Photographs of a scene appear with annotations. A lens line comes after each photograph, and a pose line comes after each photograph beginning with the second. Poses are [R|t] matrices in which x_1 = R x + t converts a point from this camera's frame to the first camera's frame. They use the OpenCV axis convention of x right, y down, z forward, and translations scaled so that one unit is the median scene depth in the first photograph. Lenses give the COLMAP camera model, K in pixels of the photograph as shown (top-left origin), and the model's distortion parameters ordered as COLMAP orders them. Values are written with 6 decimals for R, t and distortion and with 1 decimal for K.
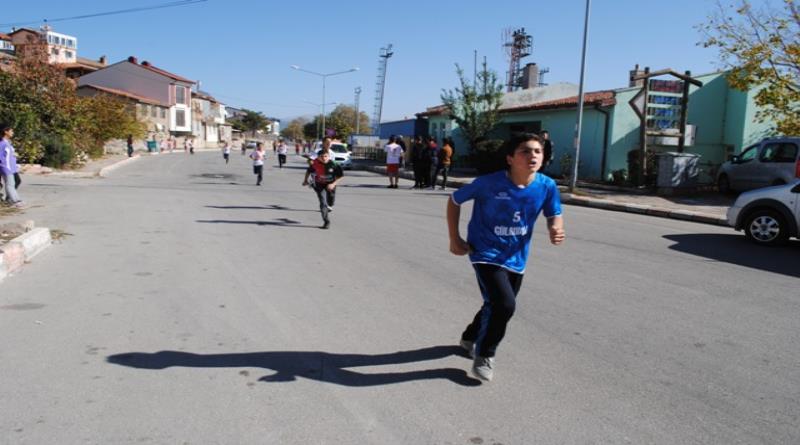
lens RADIAL K [[667.5, 0, 400.8], [0, 667.5, 242.5], [0, 0, 1]] dist [-0.076557, 0.006914]
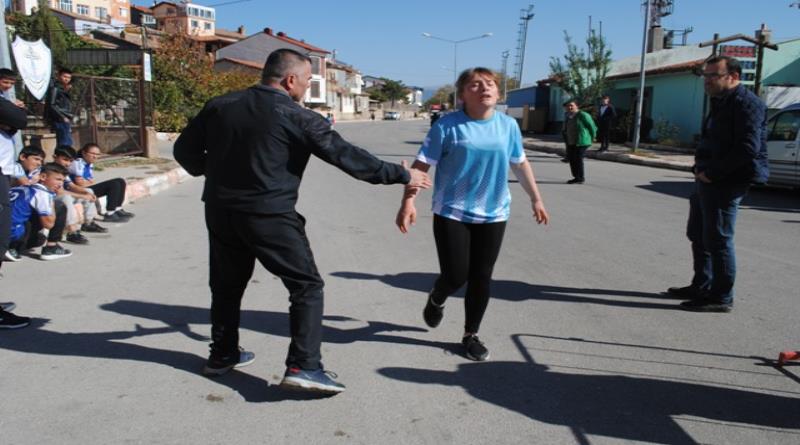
lens RADIAL K [[798.5, 0, 416.2], [0, 798.5, 259.0], [0, 0, 1]] dist [-0.055078, -0.004585]
pose [[0.976978, 0.021077, -0.212296, 0.080772], [-0.014236, 0.999331, 0.033700, 0.025638], [0.212864, -0.029901, 0.976624, -0.153885]]
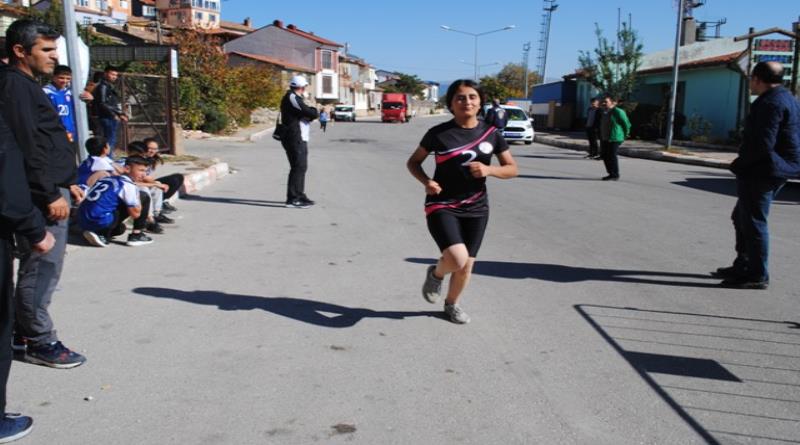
lens RADIAL K [[861.1, 0, 416.4], [0, 861.1, 264.0], [0, 0, 1]] dist [-0.052716, 0.004090]
pose [[0.974507, 0.019858, -0.223476, 0.075533], [-0.013300, 0.999437, 0.030816, 0.030092], [0.223962, -0.027058, 0.974222, -0.186351]]
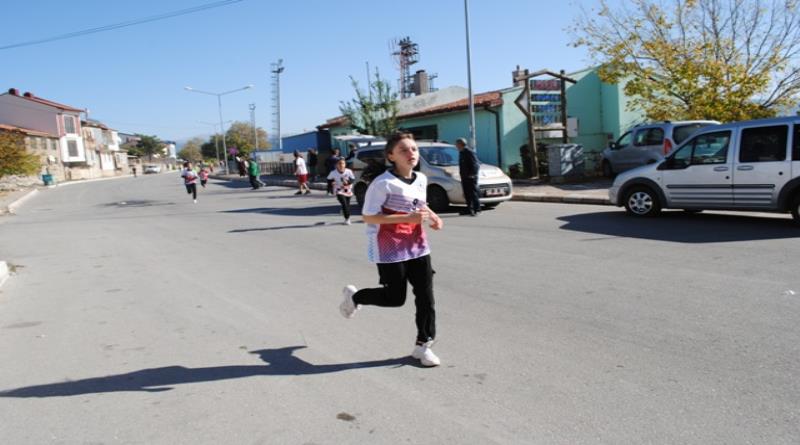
lens RADIAL K [[651.8, 0, 418.4], [0, 651.8, 274.2], [0, 0, 1]] dist [-0.062709, 0.006011]
pose [[0.980267, -0.107358, 0.165987, -0.010827], [0.100748, 0.993765, 0.047769, 0.003316], [-0.170080, -0.030104, 0.984970, -0.025968]]
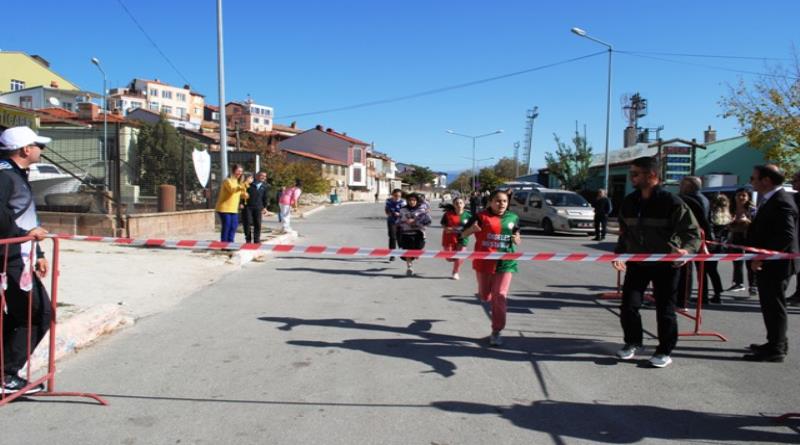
lens RADIAL K [[761.2, 0, 430.1], [0, 761.2, 222.2], [0, 0, 1]] dist [-0.066649, 0.005460]
pose [[0.974186, -0.010118, -0.225519, 0.113308], [-0.014909, 0.993930, -0.108997, 0.048212], [0.225253, 0.109546, 0.968122, -0.318413]]
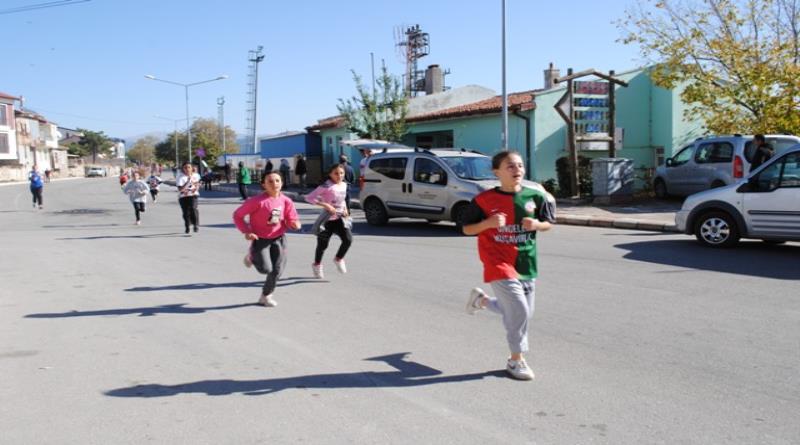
lens RADIAL K [[798.5, 0, 416.2], [0, 798.5, 259.0], [0, 0, 1]] dist [-0.055078, -0.004585]
pose [[0.980990, -0.066485, 0.182313, -0.028309], [0.070537, 0.997384, -0.015827, 0.002696], [-0.180784, 0.028386, 0.983113, -0.027747]]
